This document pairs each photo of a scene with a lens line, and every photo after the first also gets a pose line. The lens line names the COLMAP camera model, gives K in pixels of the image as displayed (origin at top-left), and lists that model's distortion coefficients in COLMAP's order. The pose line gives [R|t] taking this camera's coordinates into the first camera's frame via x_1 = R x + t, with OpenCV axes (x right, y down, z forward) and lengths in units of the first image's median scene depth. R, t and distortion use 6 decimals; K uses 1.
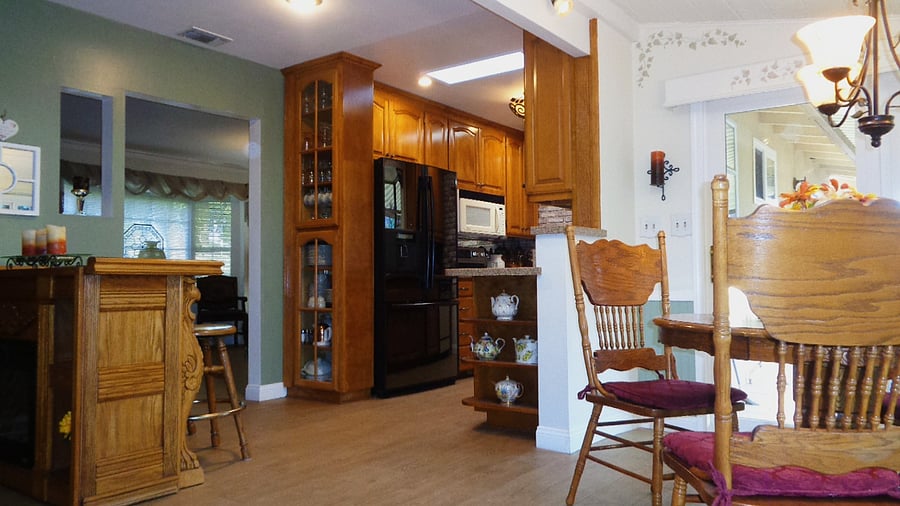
lens RADIAL K [[686.7, 0, 450.0], [0, 686.7, 253.0], [0, 0, 1]] dist [0.008287, 0.001833]
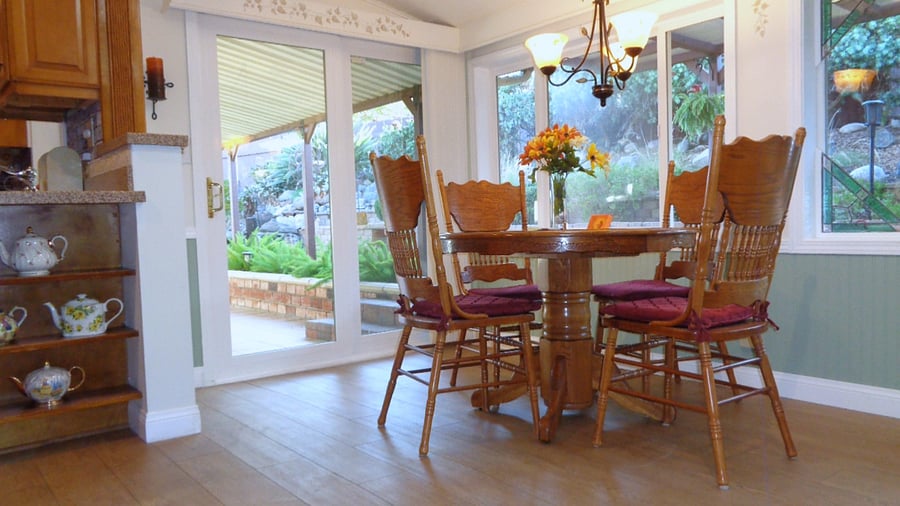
lens RADIAL K [[686.7, 0, 450.0], [0, 686.7, 253.0], [0, 0, 1]] dist [0.008287, 0.001833]
pose [[0.258072, -0.045506, 0.965054, -0.407992], [-0.008712, 0.998740, 0.049424, 0.040177], [-0.966087, -0.021163, 0.257350, 0.445276]]
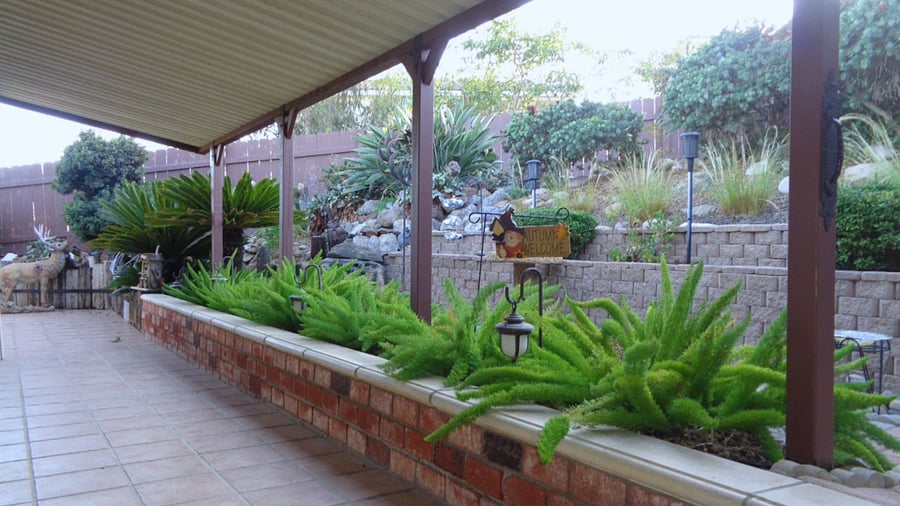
lens RADIAL K [[686.7, 0, 450.0], [0, 686.7, 253.0], [0, 0, 1]] dist [0.008287, 0.001833]
pose [[0.357213, 0.007731, 0.933991, 0.454741], [-0.050952, 0.998638, 0.011221, 0.049395], [-0.932632, -0.051597, 0.357121, 0.930407]]
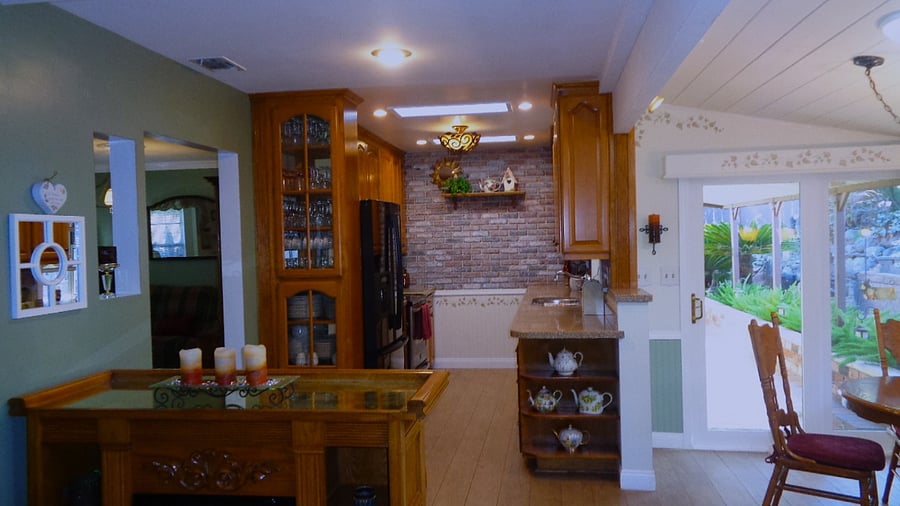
lens RADIAL K [[686.7, 0, 450.0], [0, 686.7, 253.0], [0, 0, 1]] dist [0.008287, 0.001833]
pose [[0.880298, -0.024784, 0.473773, -0.561393], [-0.001410, 0.998493, 0.054854, -0.145679], [-0.474418, -0.048956, 0.878937, 0.132435]]
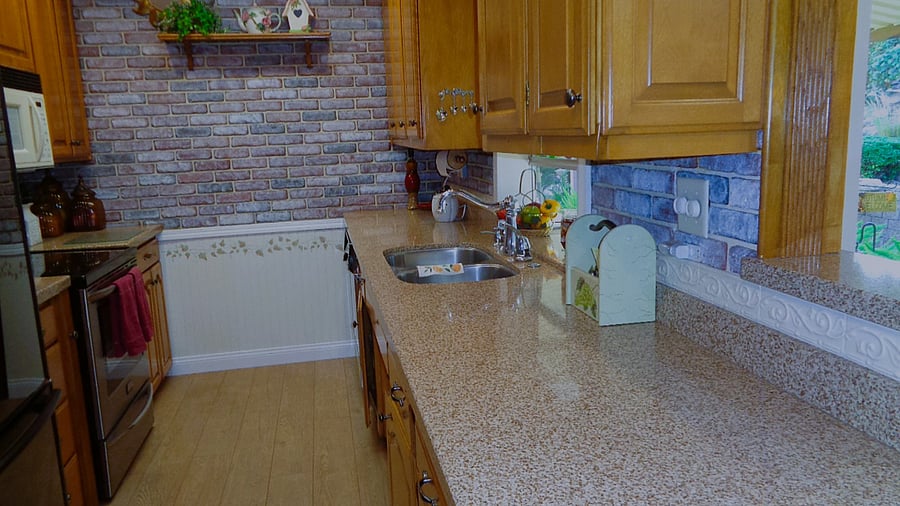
lens RADIAL K [[686.7, 0, 450.0], [0, 686.7, 253.0], [0, 0, 1]] dist [0.008287, 0.001833]
pose [[0.674248, -0.144587, 0.724213, -0.133018], [0.004076, 0.981361, 0.192132, -0.092947], [-0.738494, -0.126593, 0.662270, 0.867615]]
